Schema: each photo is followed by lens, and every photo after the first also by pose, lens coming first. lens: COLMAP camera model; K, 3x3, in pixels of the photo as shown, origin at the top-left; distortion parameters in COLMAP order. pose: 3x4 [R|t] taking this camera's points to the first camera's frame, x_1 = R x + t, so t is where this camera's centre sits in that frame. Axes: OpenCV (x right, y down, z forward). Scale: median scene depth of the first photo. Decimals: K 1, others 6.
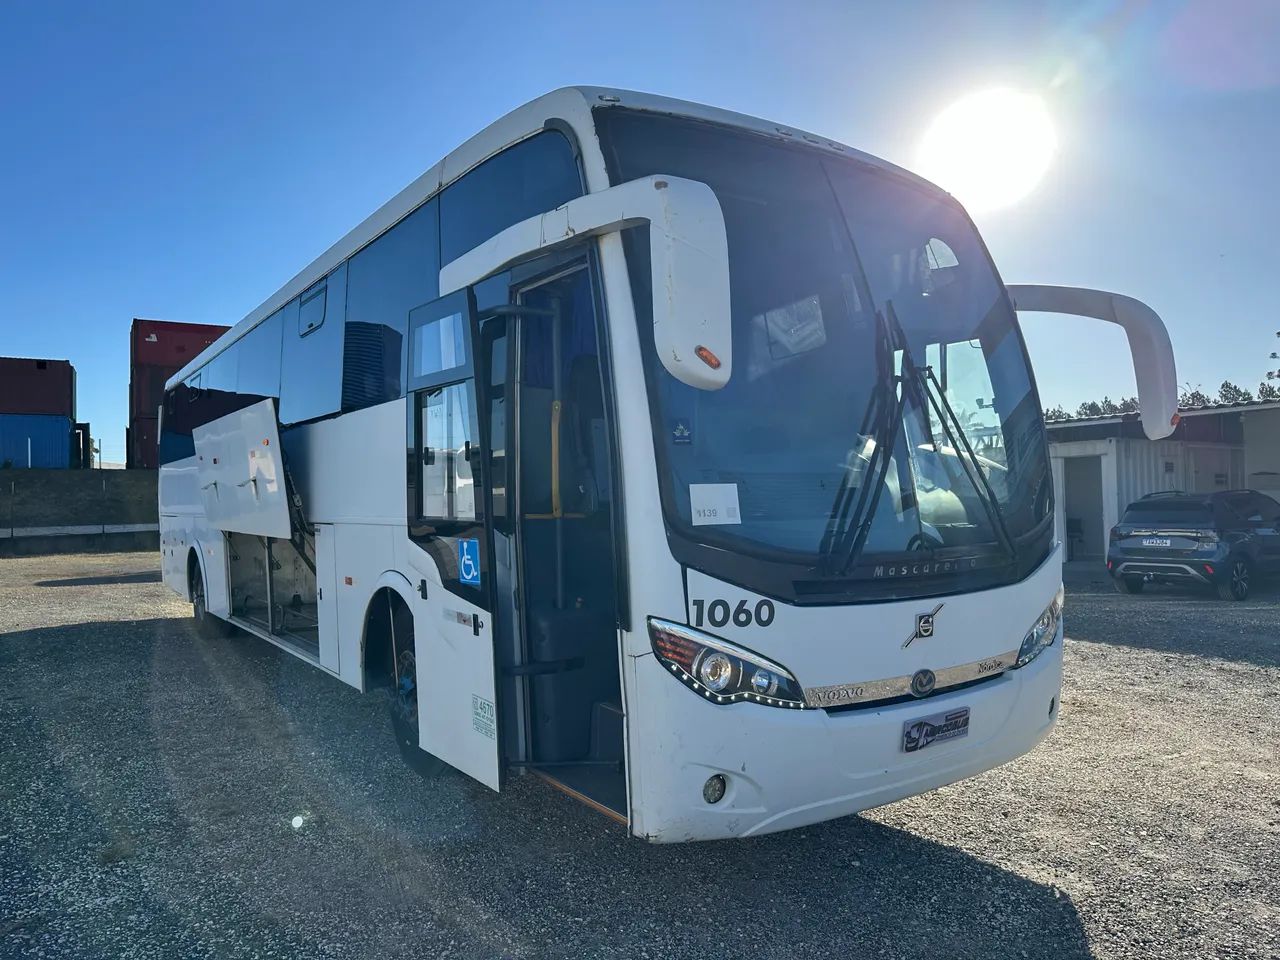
lens RADIAL K [[927.1, 0, 679.9], [0, 927.1, 491.8], [0, 0, 1]] dist [0.099562, -0.147747]
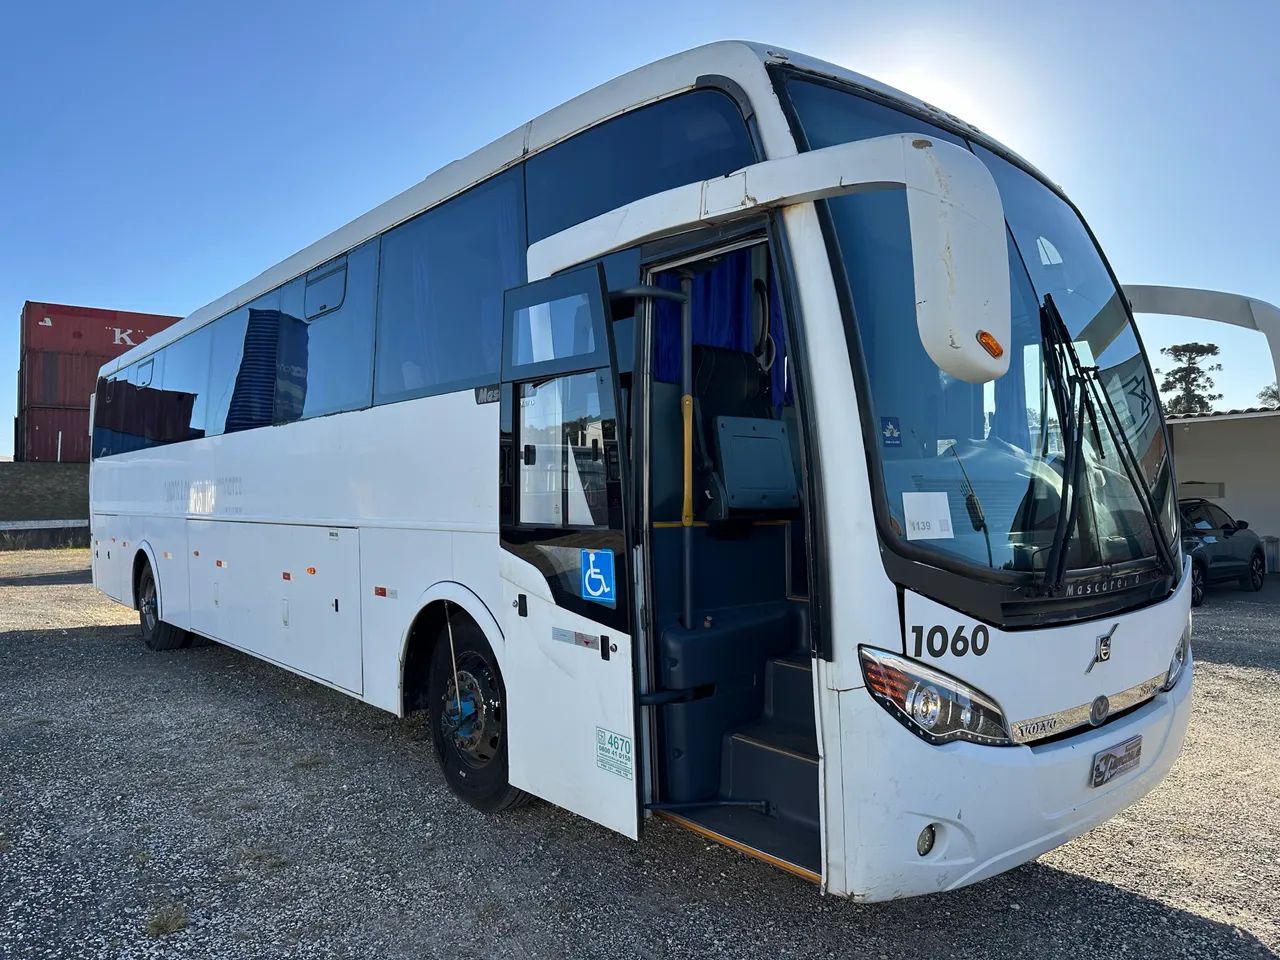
lens RADIAL K [[906.8, 0, 645.8], [0, 906.8, 490.7], [0, 0, 1]] dist [0.035199, -0.040655]
pose [[0.995284, 0.014009, 0.095992, -0.283141], [-0.013997, 0.999902, -0.000807, -0.005456], [-0.095994, -0.000540, 0.995382, 0.157964]]
